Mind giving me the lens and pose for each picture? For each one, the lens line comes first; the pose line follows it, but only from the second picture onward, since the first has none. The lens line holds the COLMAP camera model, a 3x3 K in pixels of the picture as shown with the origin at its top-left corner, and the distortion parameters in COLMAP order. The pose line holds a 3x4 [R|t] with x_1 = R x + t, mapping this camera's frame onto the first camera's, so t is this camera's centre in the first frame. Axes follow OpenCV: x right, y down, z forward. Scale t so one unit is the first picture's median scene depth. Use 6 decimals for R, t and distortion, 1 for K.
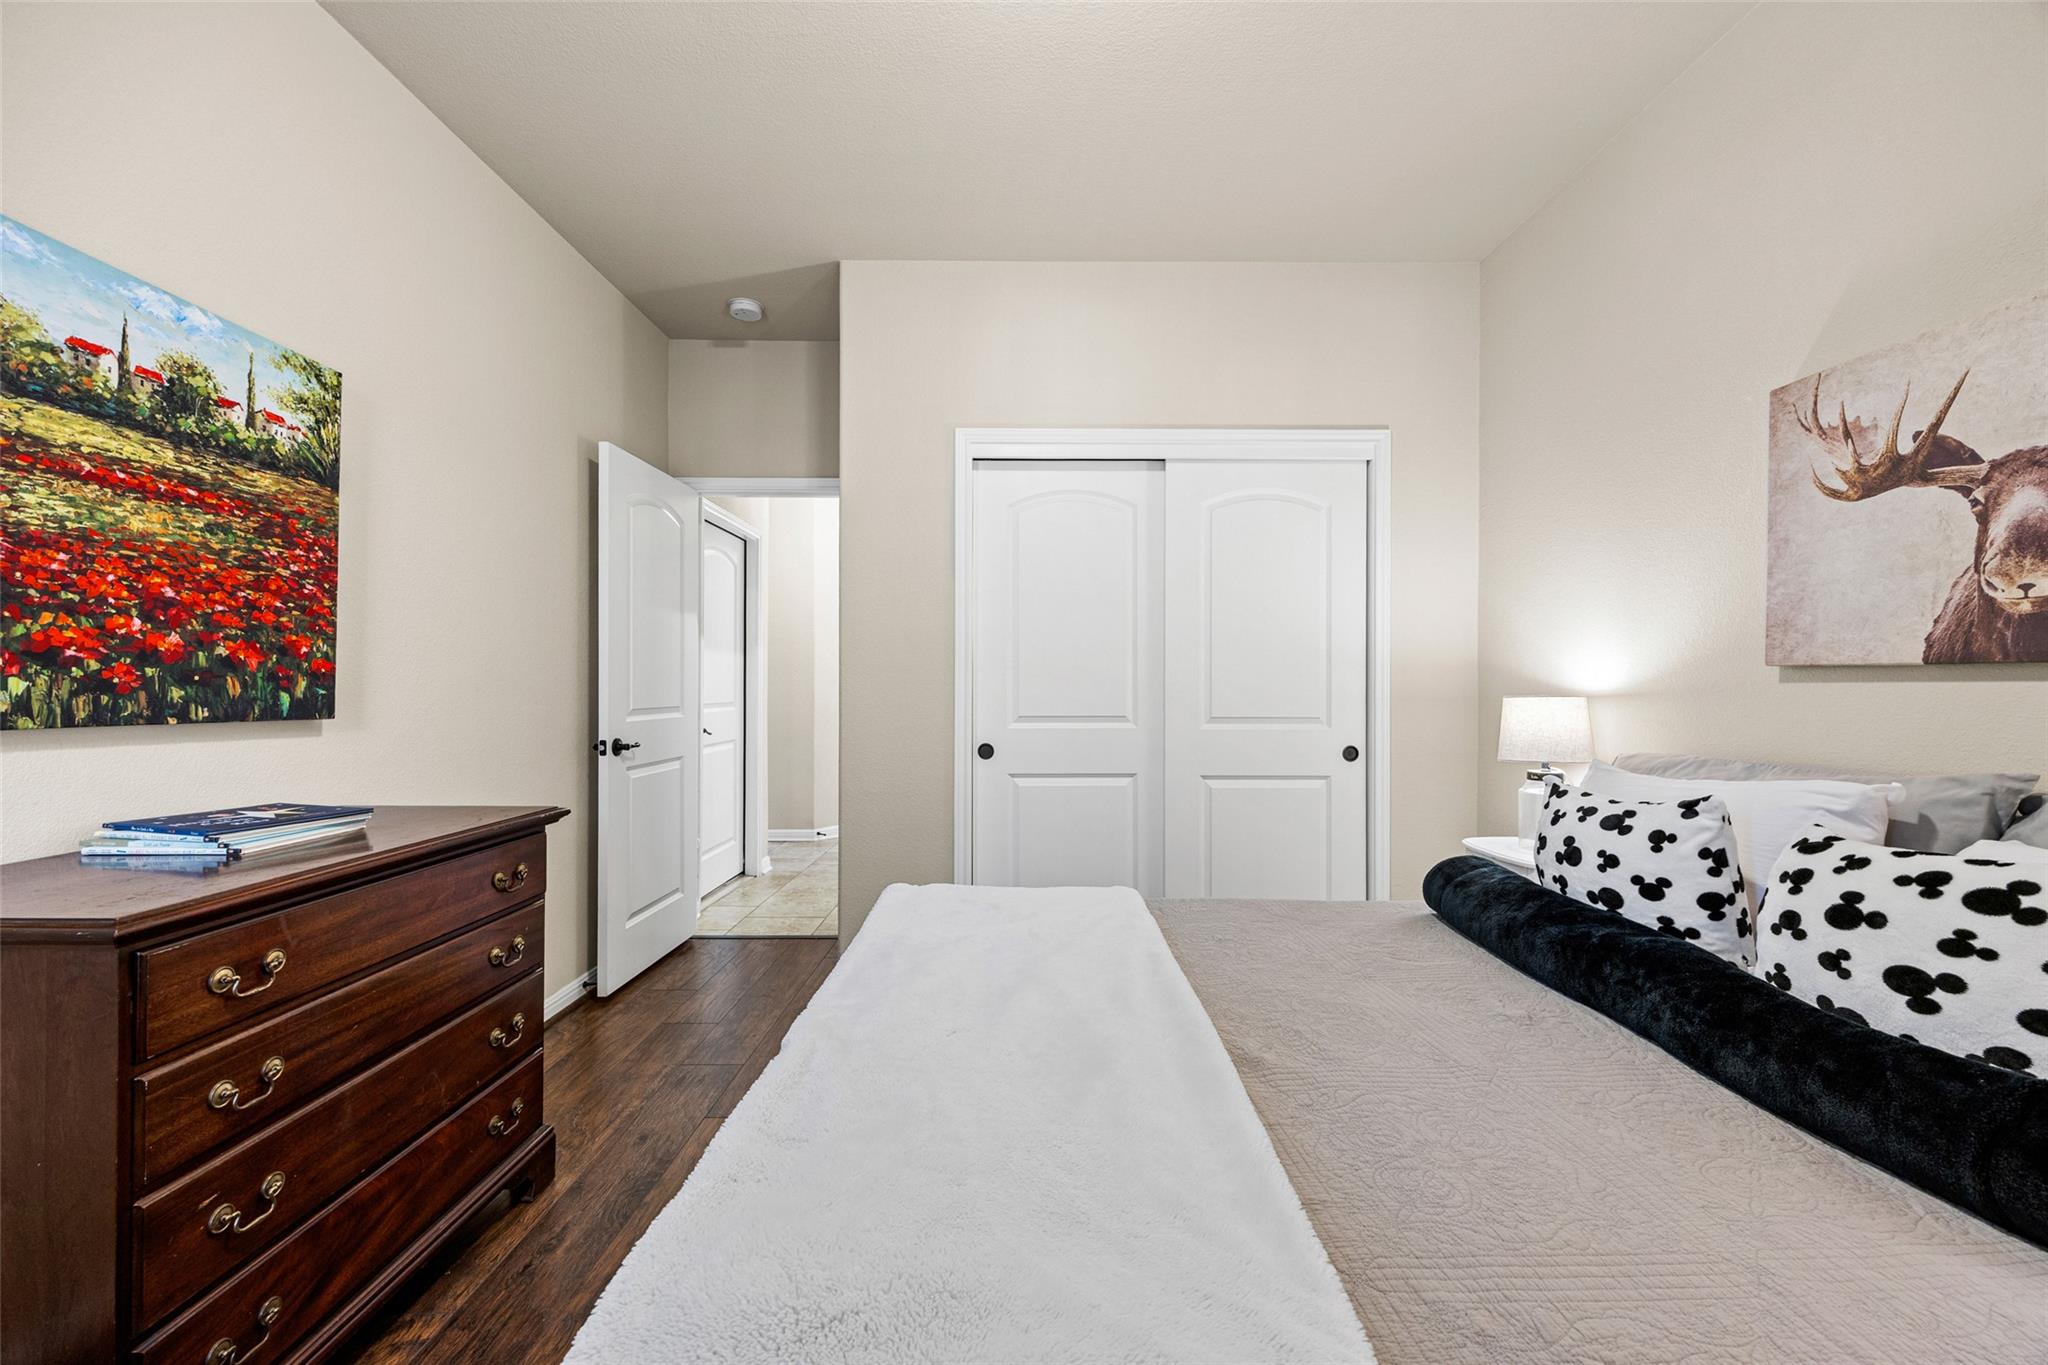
lens RADIAL K [[786.2, 0, 1024.0], [0, 786.2, 682.5], [0, 0, 1]] dist [-0.000915, 0.000025]
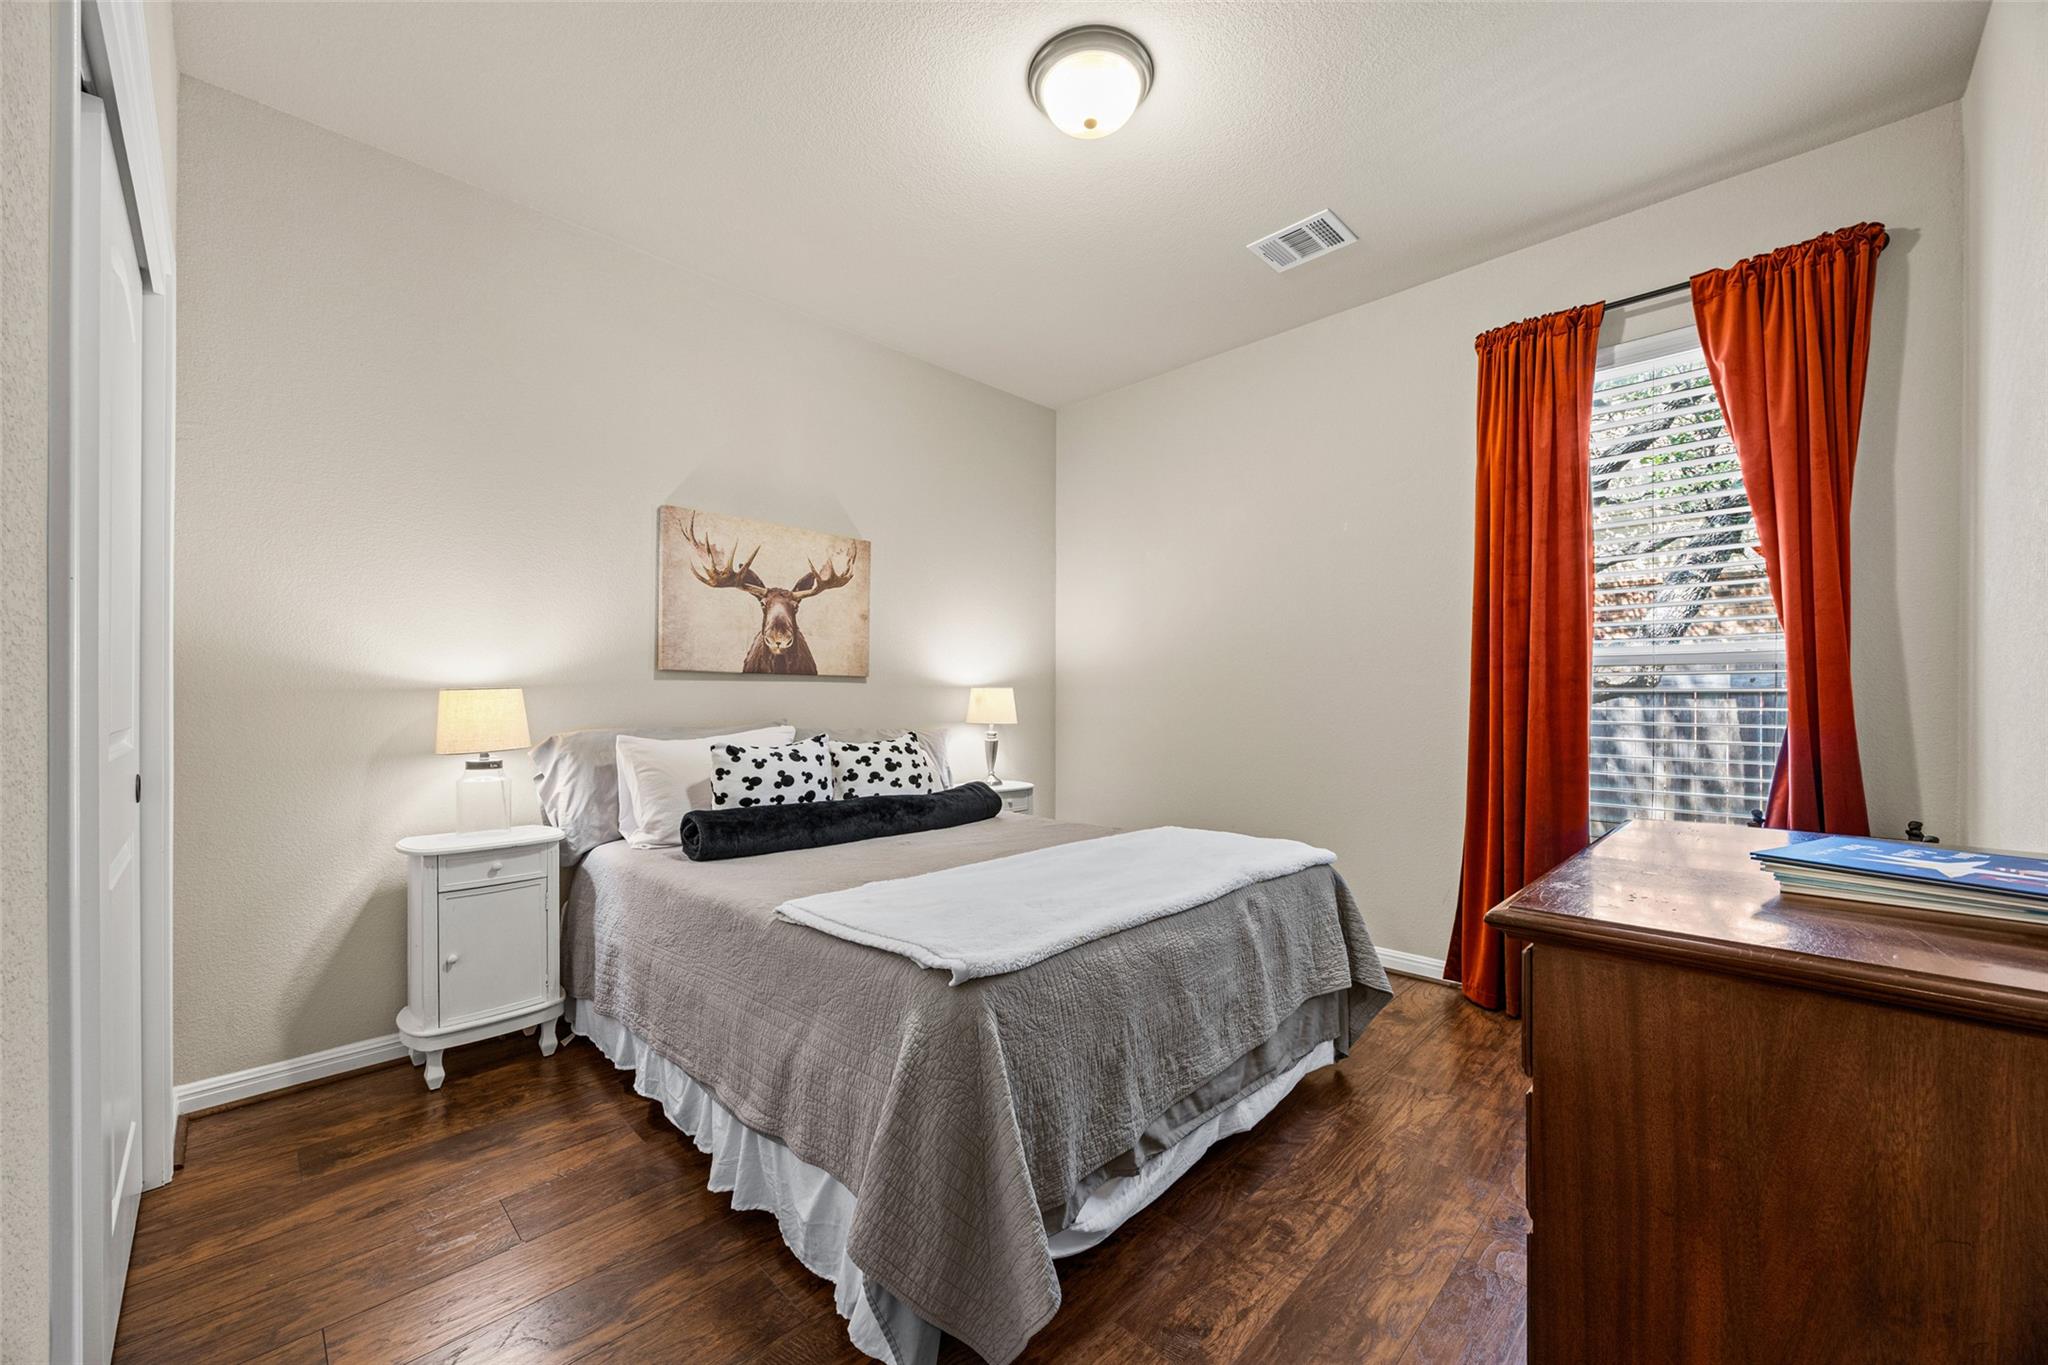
lens RADIAL K [[786.2, 0, 1024.0], [0, 786.2, 682.5], [0, 0, 1]] dist [-0.000915, 0.000025]
pose [[-0.699491, 0.012648, 0.714529, -0.915900], [-0.005158, 0.999728, -0.022746, 0.047592], [-0.714623, -0.019596, -0.699236, 1.916719]]
